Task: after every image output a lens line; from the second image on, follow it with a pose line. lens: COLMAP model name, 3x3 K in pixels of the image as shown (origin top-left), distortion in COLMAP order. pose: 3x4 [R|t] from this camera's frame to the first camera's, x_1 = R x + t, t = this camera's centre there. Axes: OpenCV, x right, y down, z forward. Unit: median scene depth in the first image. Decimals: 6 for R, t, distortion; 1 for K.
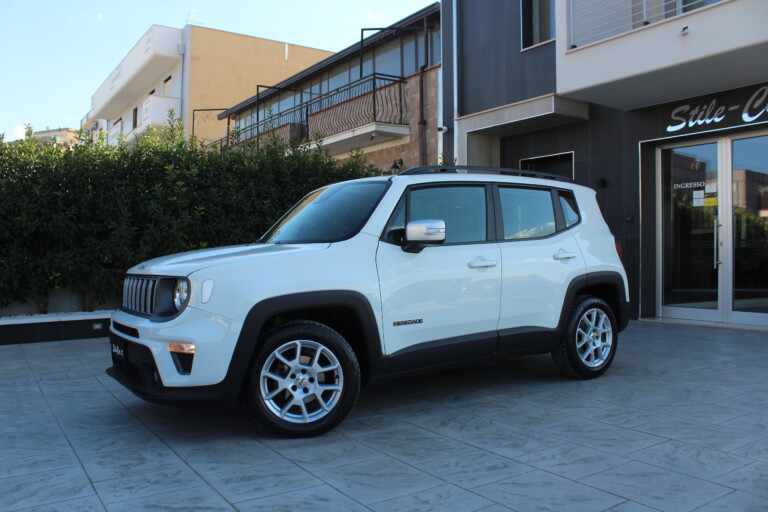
lens RADIAL K [[647.7, 0, 374.2], [0, 647.7, 252.2], [0, 0, 1]] dist [-0.159644, 0.144865]
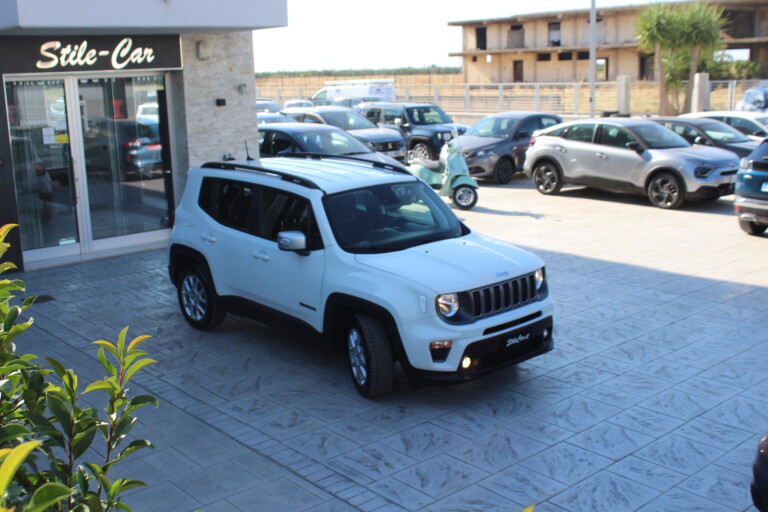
lens RADIAL K [[895.9, 0, 384.0], [0, 895.9, 256.0], [0, 0, 1]] dist [-0.013668, 0.006018]
pose [[-0.147835, -0.208373, 0.966812, -1.017784], [0.023988, 0.976510, 0.214131, -0.201436], [-0.988721, 0.054848, -0.139364, 0.729321]]
